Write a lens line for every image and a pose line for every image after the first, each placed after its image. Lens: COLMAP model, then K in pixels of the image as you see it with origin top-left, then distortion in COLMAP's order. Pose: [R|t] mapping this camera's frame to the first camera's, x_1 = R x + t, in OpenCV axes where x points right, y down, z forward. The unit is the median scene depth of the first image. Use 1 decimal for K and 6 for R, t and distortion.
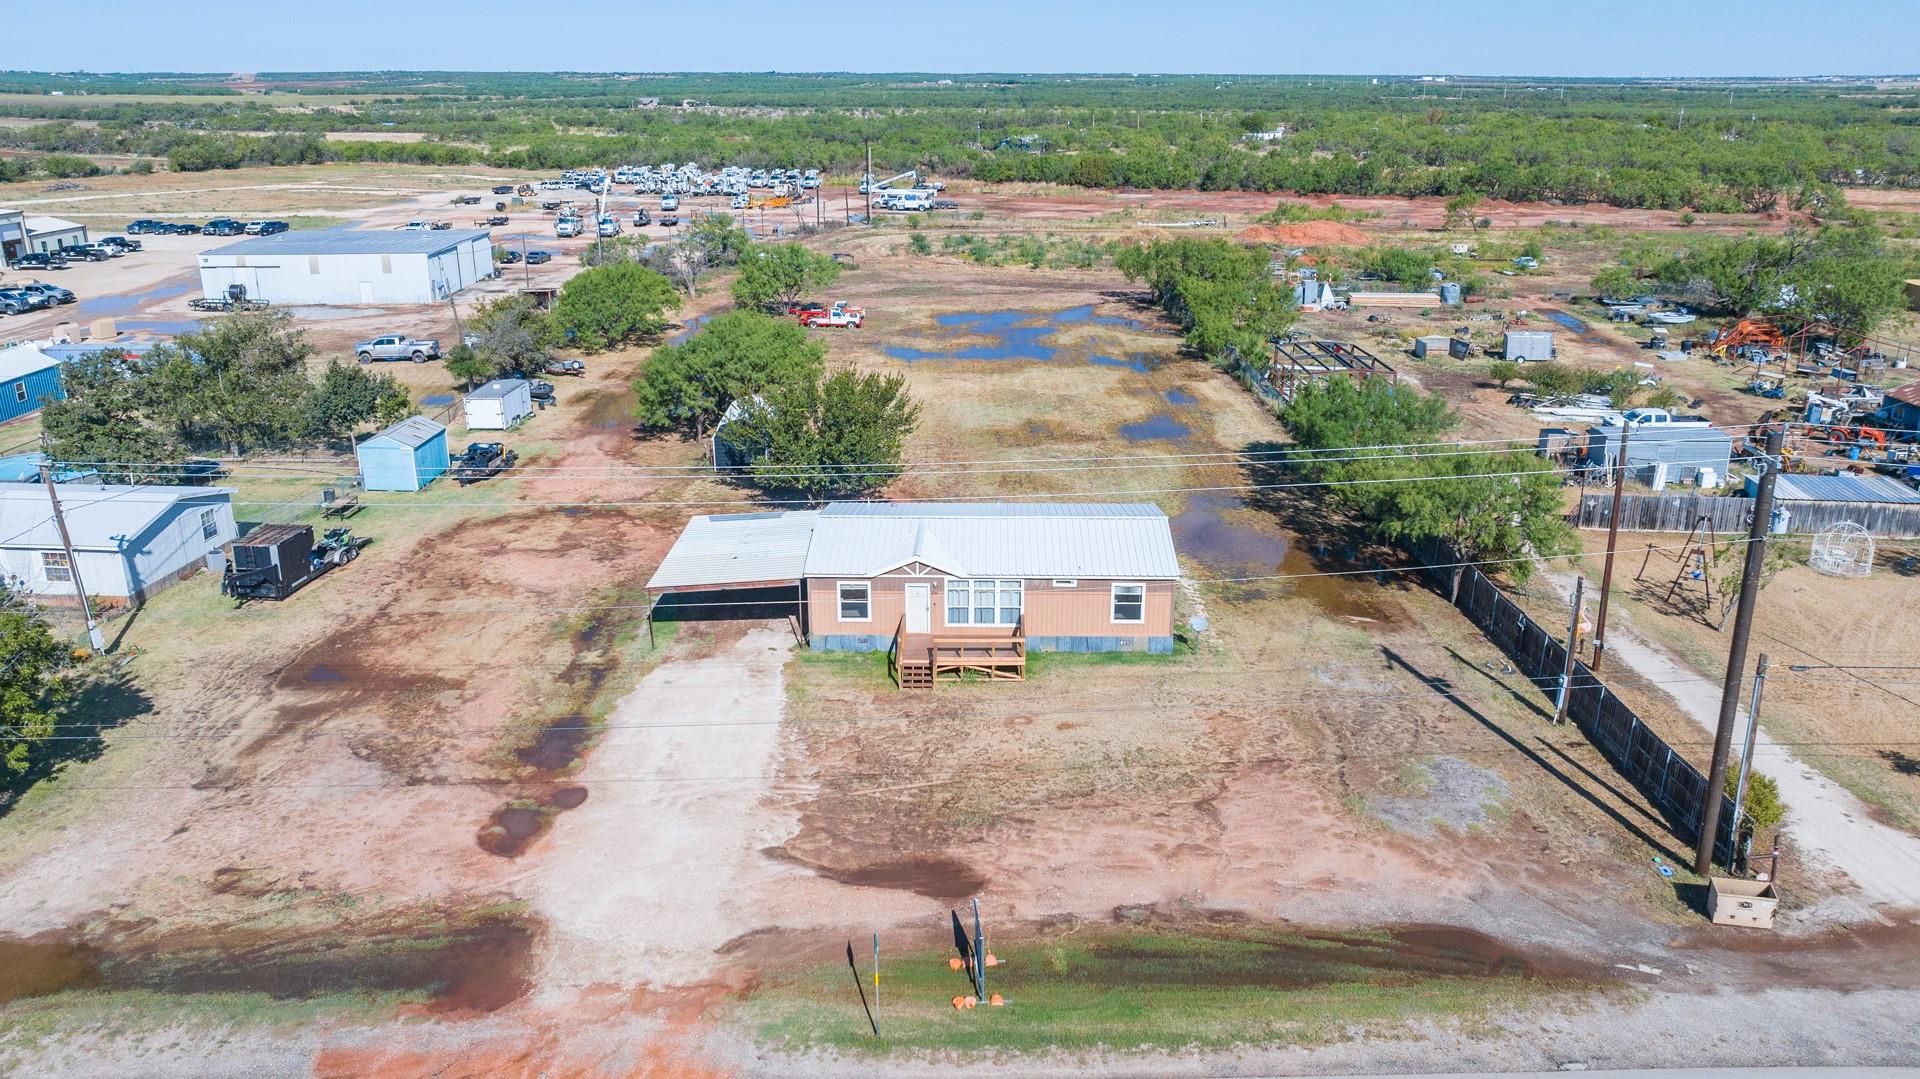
lens RADIAL K [[1388.2, 0, 960.0], [0, 1388.2, 539.5], [0, 0, 1]] dist [-0.031226, 0.031343]
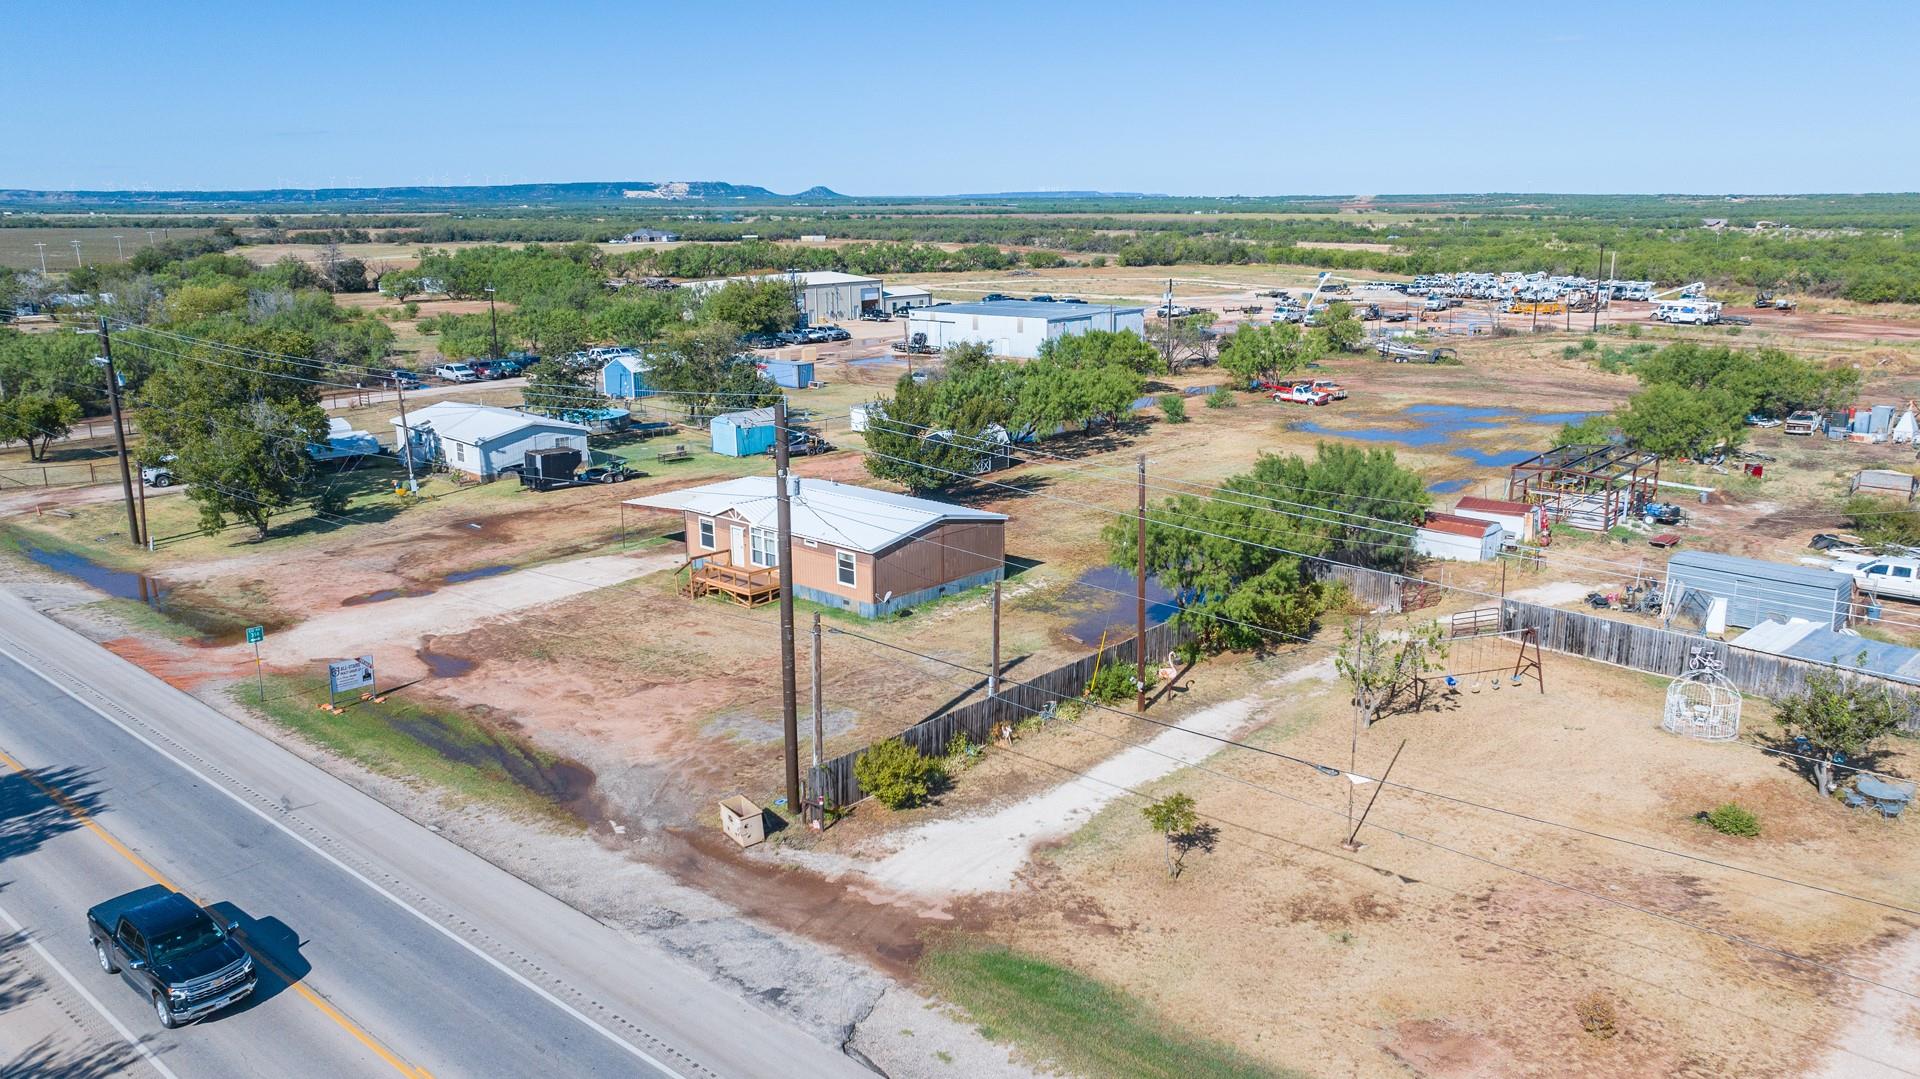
lens RADIAL K [[1388.2, 0, 960.0], [0, 1388.2, 539.5], [0, 0, 1]] dist [-0.031226, 0.031343]
pose [[0.742916, 0.153558, -0.651533, 0.204828], [-0.206219, 0.978495, -0.004524, 0.001456], [0.636828, 0.137720, 0.758606, 0.033952]]
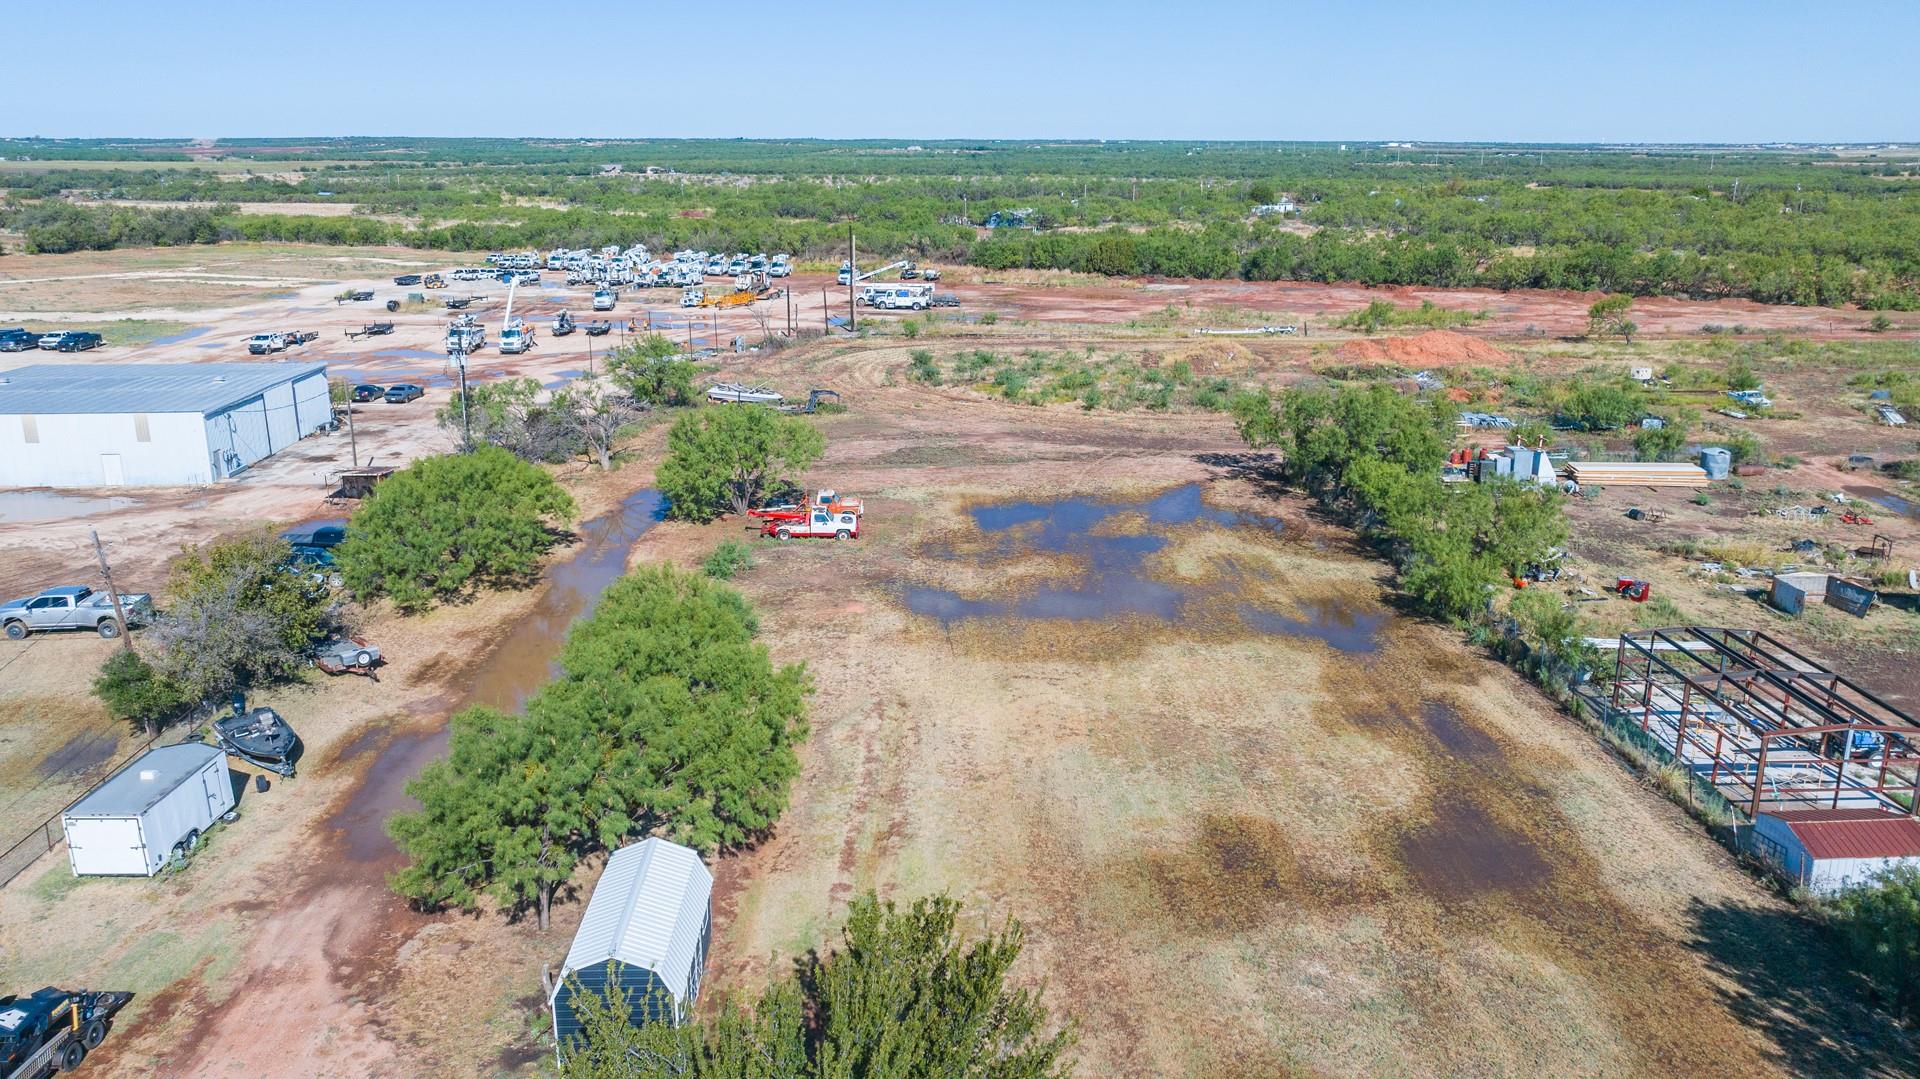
lens RADIAL K [[1388.2, 0, 960.0], [0, 1388.2, 539.5], [0, 0, 1]] dist [-0.031226, 0.031343]
pose [[0.999729, -0.005851, 0.022533, -0.019778], [0.006830, 0.999026, -0.043586, -0.062714], [-0.022256, 0.043728, 0.998796, 0.181588]]
